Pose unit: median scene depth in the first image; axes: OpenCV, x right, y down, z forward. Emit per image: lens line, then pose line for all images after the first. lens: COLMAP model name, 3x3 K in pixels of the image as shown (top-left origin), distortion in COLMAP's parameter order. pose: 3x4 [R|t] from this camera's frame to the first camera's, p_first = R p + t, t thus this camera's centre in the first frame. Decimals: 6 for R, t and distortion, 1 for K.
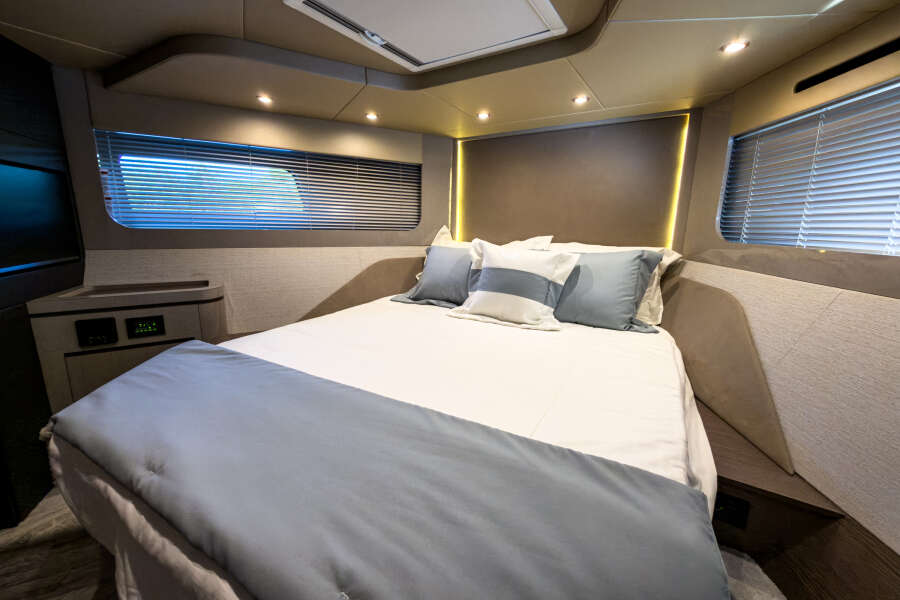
lens RADIAL K [[363.2, 0, 449.7], [0, 363.2, 295.5], [0, 0, 1]] dist [-0.001909, 0.000889]
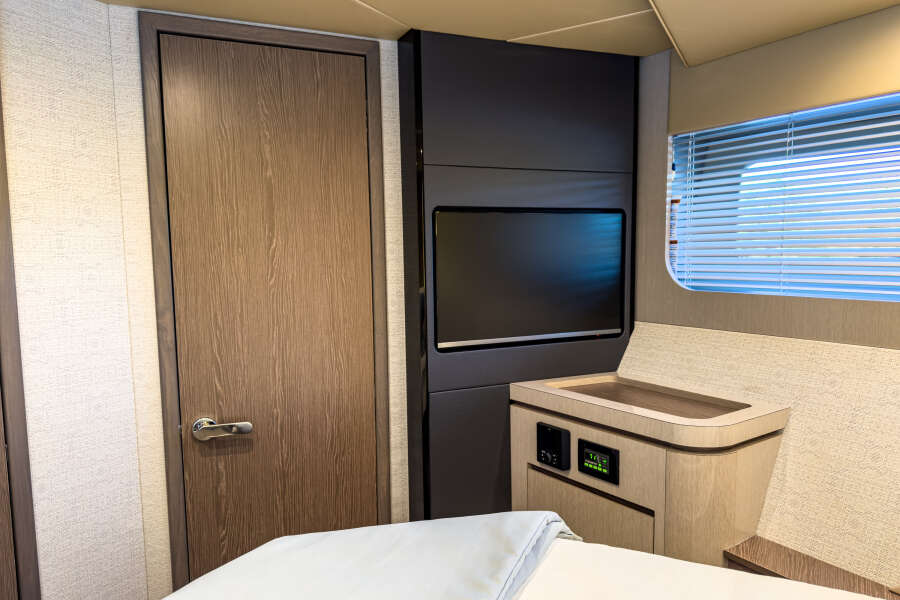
lens RADIAL K [[643.5, 0, 446.4], [0, 643.5, 308.2], [0, 0, 1]] dist [0.053461, -0.000297]
pose [[0.048970, 0.064866, -0.996692, 0.145579], [-0.189825, 0.980306, 0.054473, -0.144048], [0.980596, 0.186529, 0.060319, 0.576980]]
